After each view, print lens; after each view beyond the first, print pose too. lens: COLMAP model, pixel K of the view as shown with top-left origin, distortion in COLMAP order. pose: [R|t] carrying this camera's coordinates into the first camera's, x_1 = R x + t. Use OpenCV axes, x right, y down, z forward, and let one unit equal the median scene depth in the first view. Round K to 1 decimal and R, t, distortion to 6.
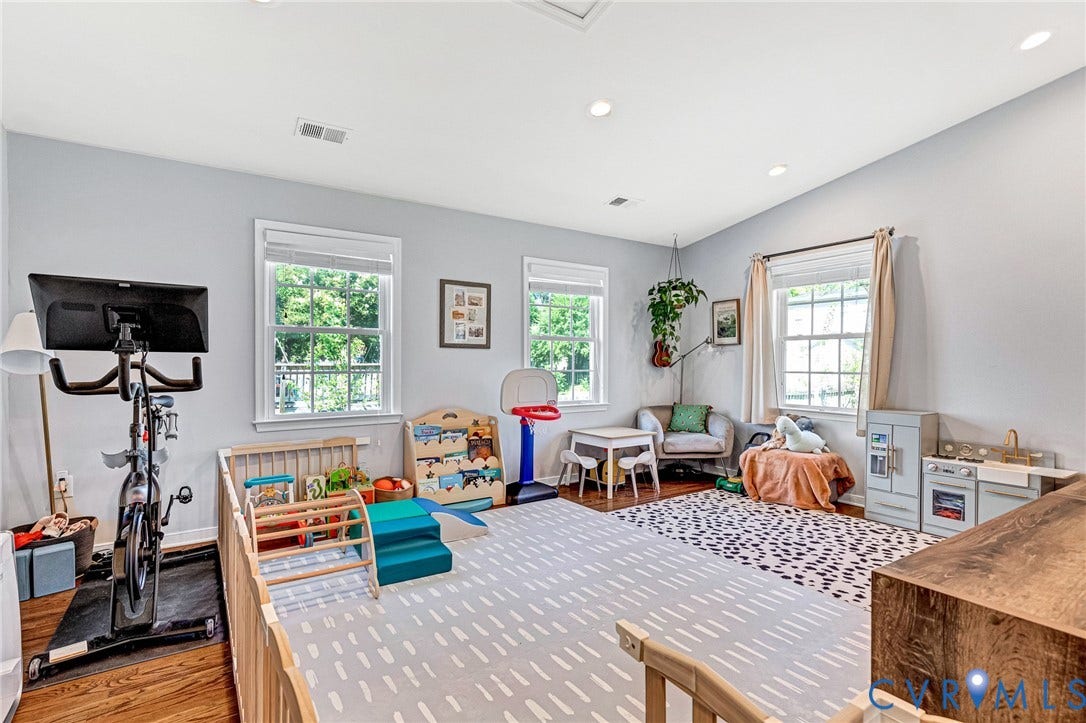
lens RADIAL K [[509.8, 0, 542.2], [0, 509.8, 365.8], [0, 0, 1]] dist [0.013556, -0.000325]
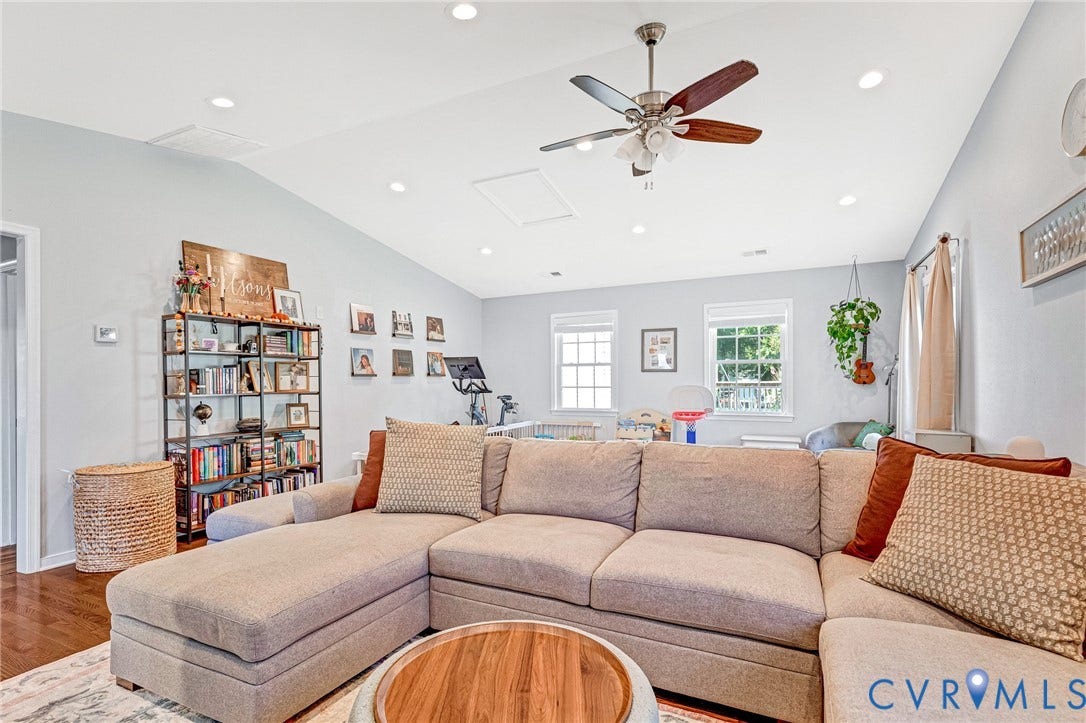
lens RADIAL K [[520.1, 0, 545.0], [0, 520.1, 380.3], [0, 0, 1]] dist [0.013769, -0.001685]
pose [[0.511610, -0.004949, -0.859203, 1.265278], [0.000846, 0.999986, -0.005256, -0.001466], [0.859217, 0.001962, 0.511607, -0.119978]]
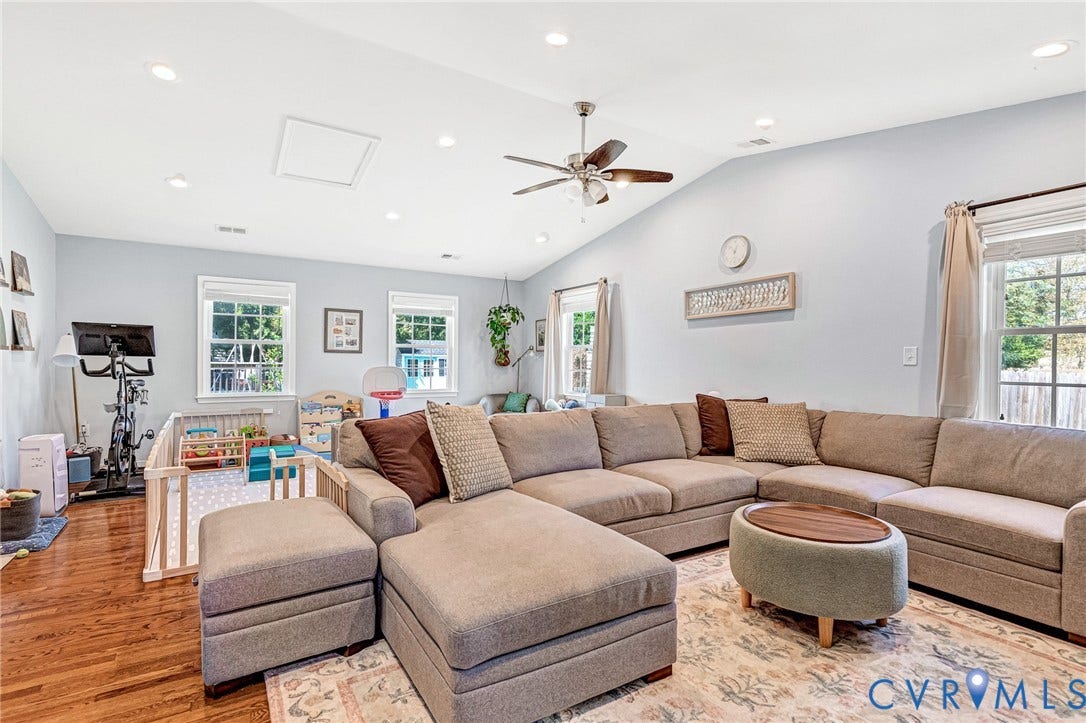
lens RADIAL K [[516.5, 0, 543.7], [0, 516.5, 364.9], [0, 0, 1]] dist [0.015229, -0.001195]
pose [[0.999746, 0.006217, -0.021647, 0.596376], [-0.006267, 0.999978, -0.002247, 0.001135], [0.021633, 0.002382, 0.999763, -0.659134]]
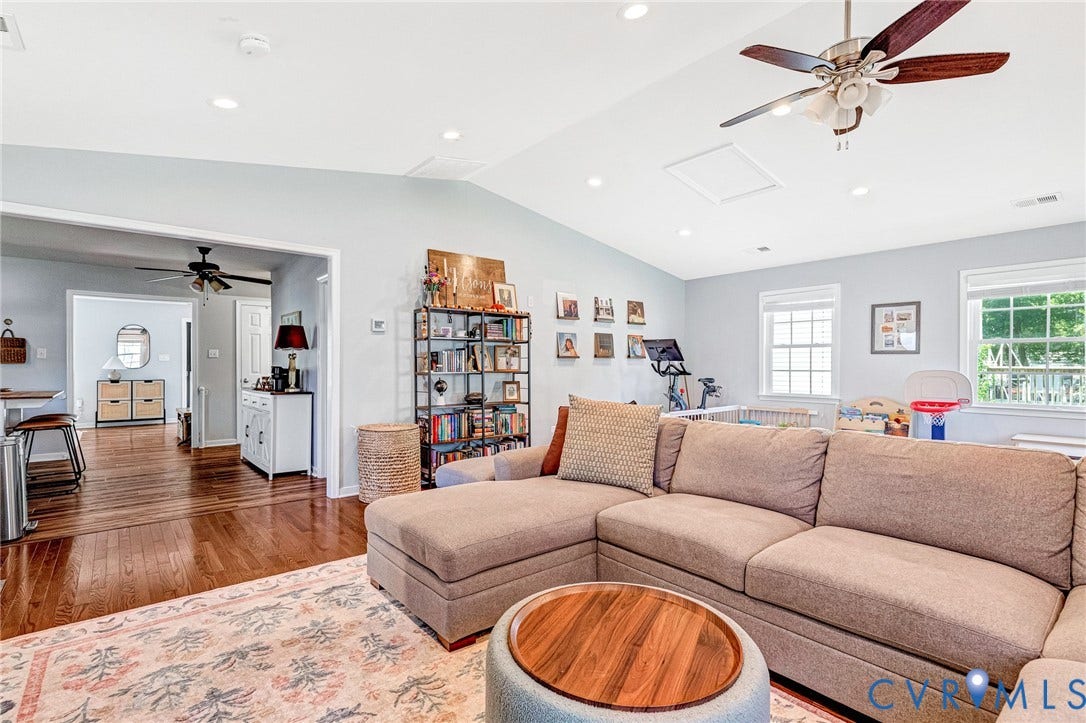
lens RADIAL K [[516.5, 0, 543.7], [0, 516.5, 364.9], [0, 0, 1]] dist [0.015229, -0.001195]
pose [[0.118453, 0.001130, -0.992959, 1.325682], [-0.007655, 0.999971, 0.000225, 0.000564], [0.992930, 0.007574, 0.118458, -0.065680]]
